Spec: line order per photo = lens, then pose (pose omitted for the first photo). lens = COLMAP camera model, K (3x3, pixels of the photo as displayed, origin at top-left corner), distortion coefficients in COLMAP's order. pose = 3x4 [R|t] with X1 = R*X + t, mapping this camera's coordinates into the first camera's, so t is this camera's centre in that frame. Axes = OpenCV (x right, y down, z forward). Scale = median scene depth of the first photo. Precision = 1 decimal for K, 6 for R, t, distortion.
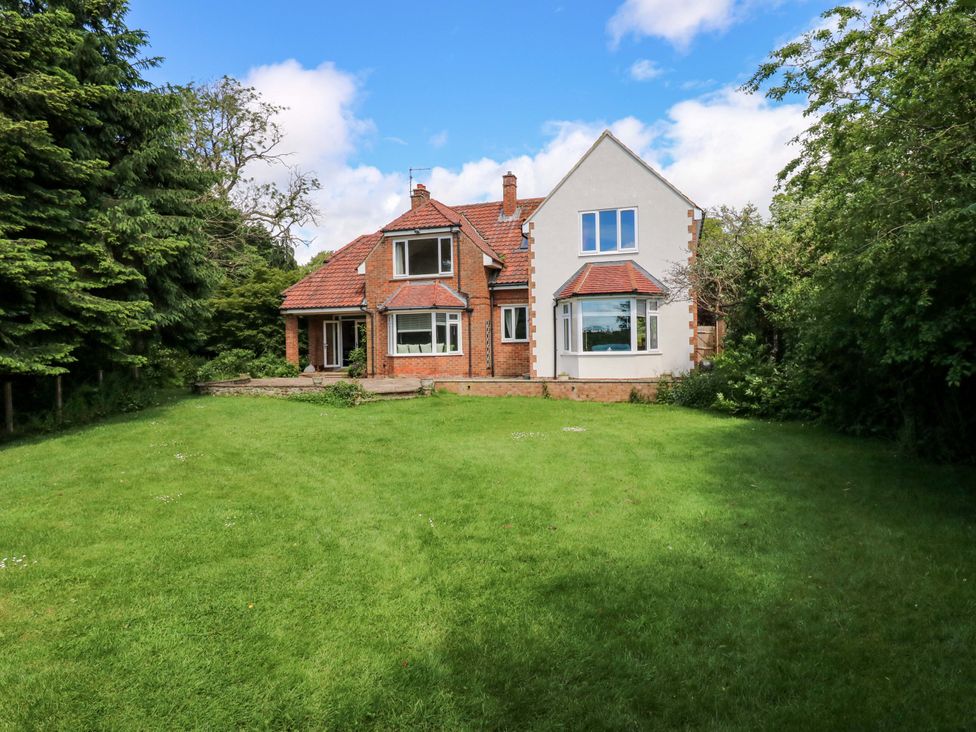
lens RADIAL K [[505.0, 0, 488.1], [0, 505.0, 362.8], [0, 0, 1]] dist [-0.006363, -0.009126]
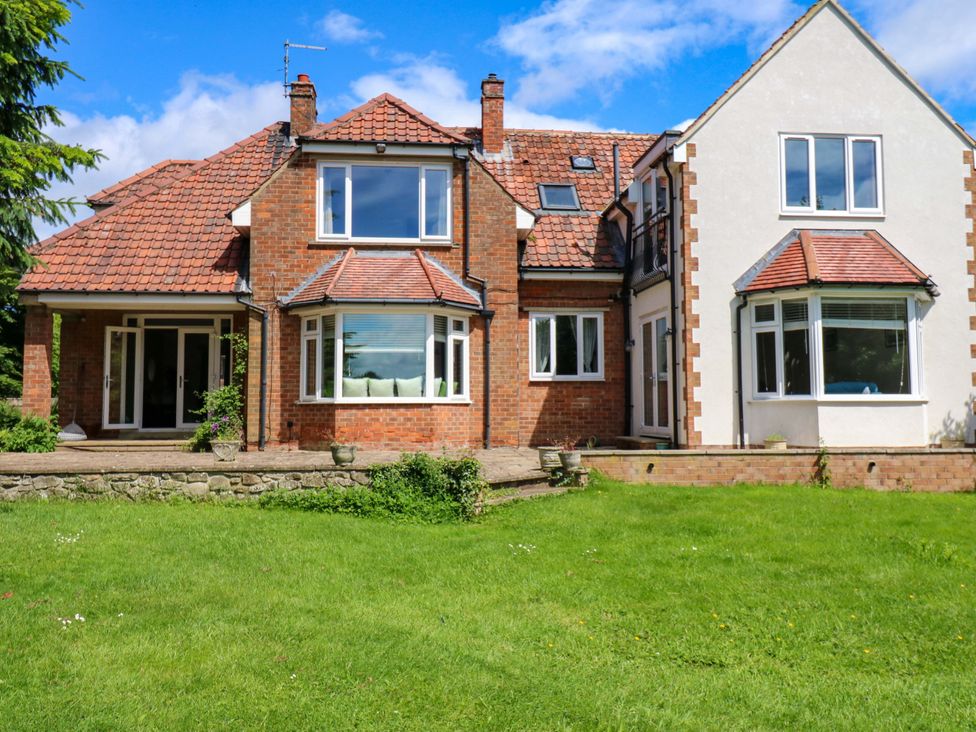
lens RADIAL K [[776.9, 0, 487.8], [0, 776.9, 367.7], [0, 0, 1]] dist [0.012607, -0.001174]
pose [[0.936182, 0.032294, 0.350030, -0.303633], [-0.003359, 0.996547, -0.082958, 0.012990], [-0.351501, 0.076489, 0.933058, 0.280456]]
